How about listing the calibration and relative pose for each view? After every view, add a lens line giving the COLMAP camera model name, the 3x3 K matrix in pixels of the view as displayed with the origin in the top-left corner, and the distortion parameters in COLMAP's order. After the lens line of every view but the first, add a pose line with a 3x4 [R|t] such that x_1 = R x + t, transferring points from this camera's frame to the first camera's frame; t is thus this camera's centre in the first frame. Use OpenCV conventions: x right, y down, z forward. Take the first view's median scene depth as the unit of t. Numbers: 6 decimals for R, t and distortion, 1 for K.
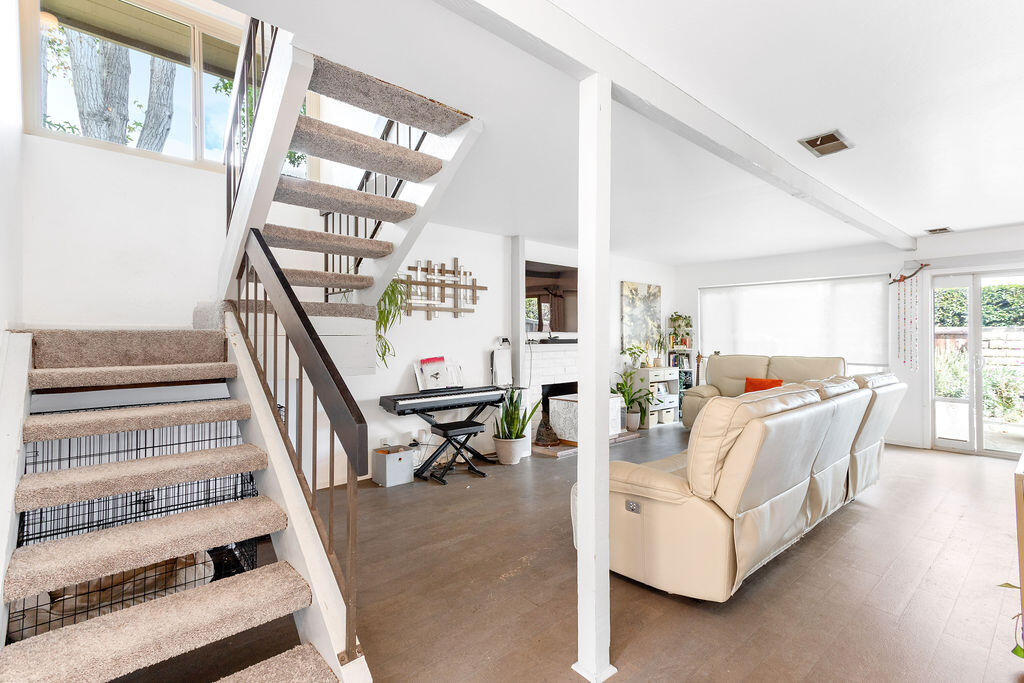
lens RADIAL K [[484.4, 0, 509.0], [0, 484.4, 334.9], [0, 0, 1]] dist [0.025116, 0.000179]
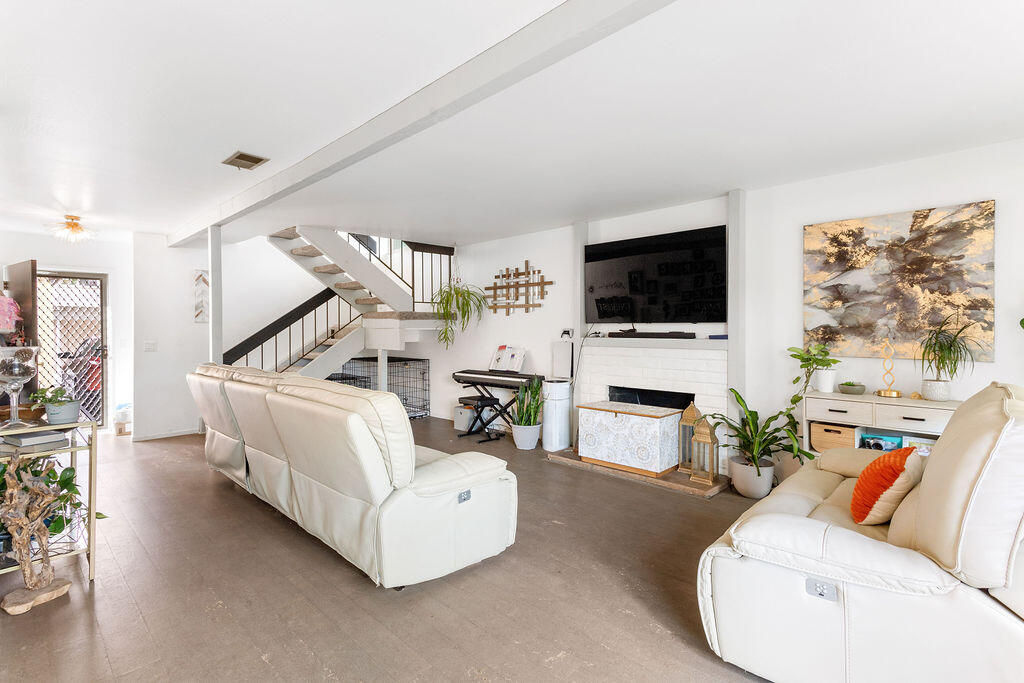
lens RADIAL K [[484.4, 0, 509.0], [0, 484.4, 334.9], [0, 0, 1]] dist [0.025116, 0.000179]
pose [[0.068044, 0.004467, -0.997672, 1.048776], [-0.007390, 0.999965, 0.003973, 0.013768], [0.997655, 0.007103, 0.068074, 0.889554]]
